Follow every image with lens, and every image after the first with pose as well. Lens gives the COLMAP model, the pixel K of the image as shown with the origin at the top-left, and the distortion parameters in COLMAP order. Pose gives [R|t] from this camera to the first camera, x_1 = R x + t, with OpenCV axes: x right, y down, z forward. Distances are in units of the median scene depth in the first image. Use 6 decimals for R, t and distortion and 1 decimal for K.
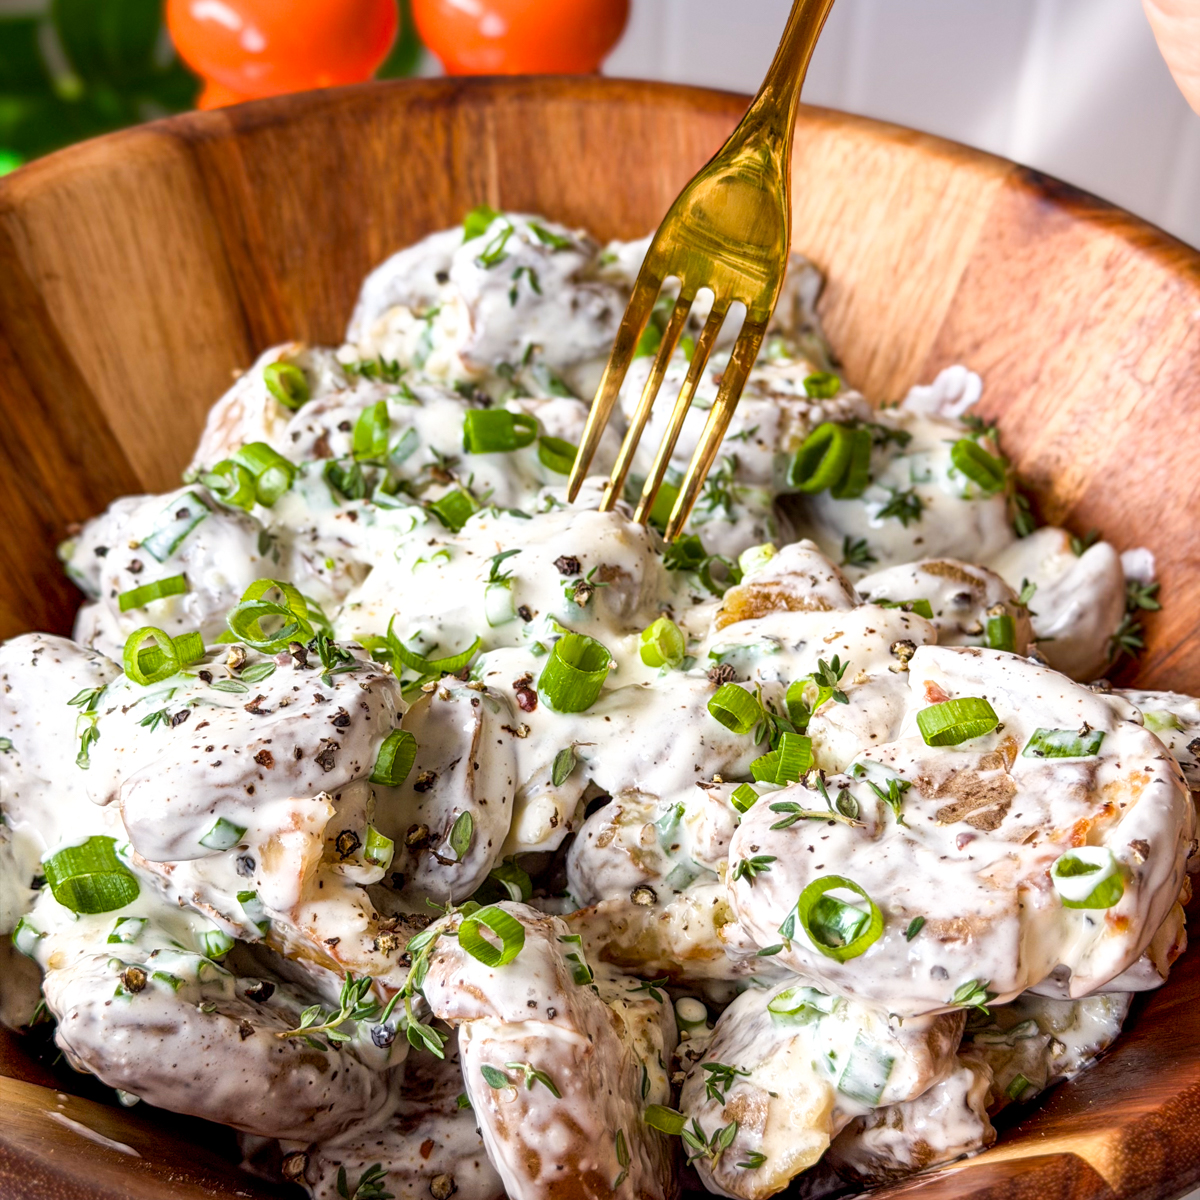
lens RADIAL K [[2207.2, 0, 600.5], [0, 2207.2, 662.2], [0, 0, 1]] dist [0.433529, -2.653976]
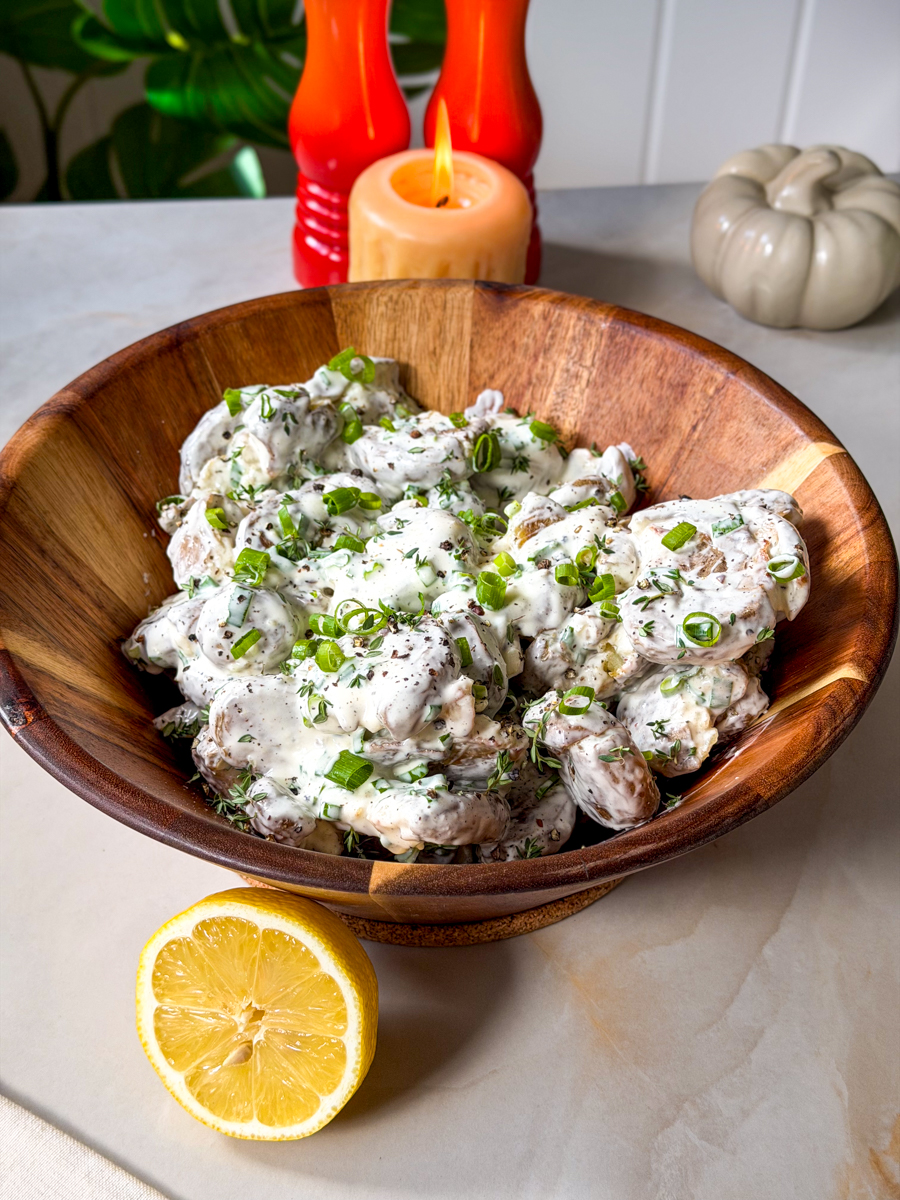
lens RADIAL K [[1717.5, 0, 442.6], [0, 1717.5, 598.0], [0, 0, 1]] dist [0.201677, -0.590834]
pose [[0.837424, -0.373821, 0.398721, -0.673890], [0.370729, 0.924546, 0.088175, -0.141753], [-0.401598, 0.073977, 0.912823, -0.412688]]
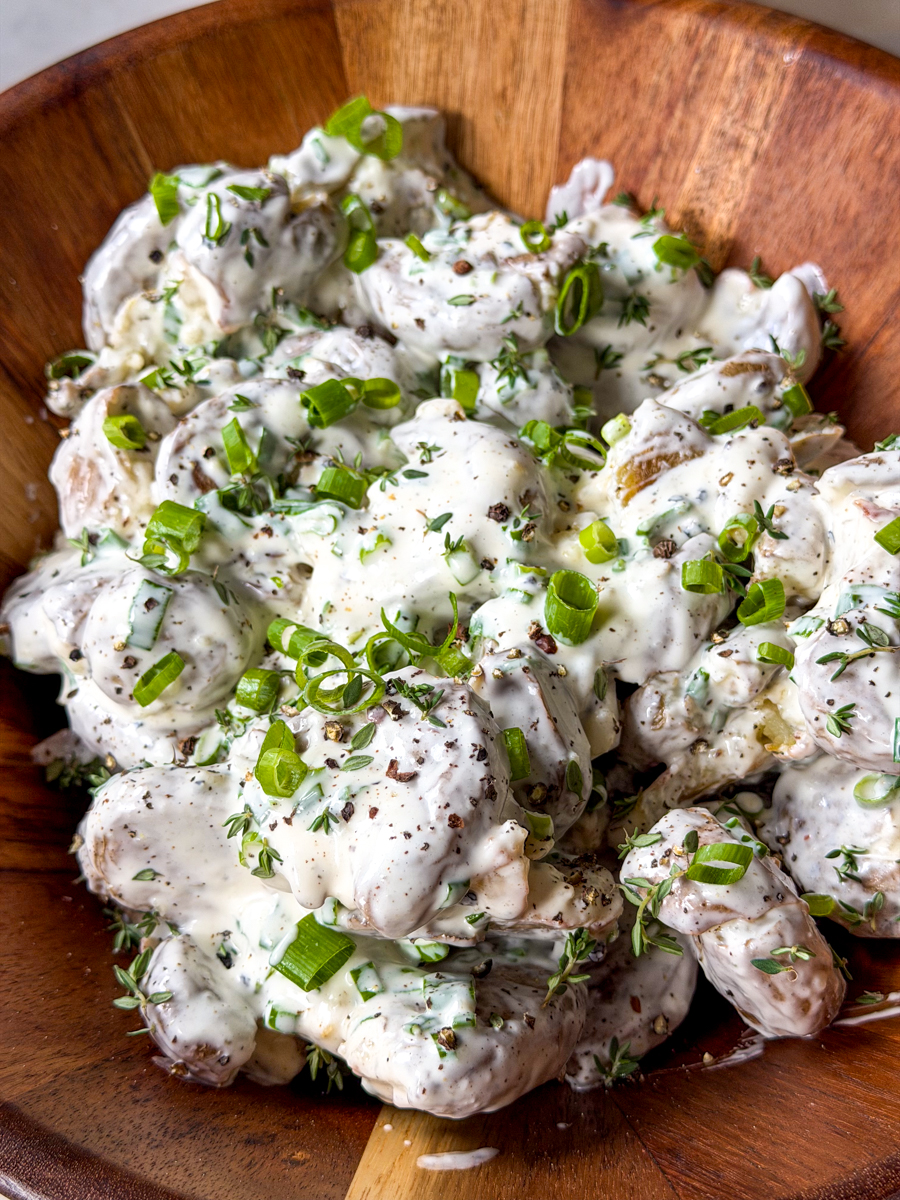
lens RADIAL K [[1717.5, 0, 442.6], [0, 1717.5, 598.0], [0, 0, 1]] dist [0.201677, -0.590834]
pose [[0.867878, -0.438132, 0.234156, -0.283799], [0.360536, 0.879773, 0.309860, -0.306492], [-0.341764, -0.184499, 0.921498, 0.173915]]
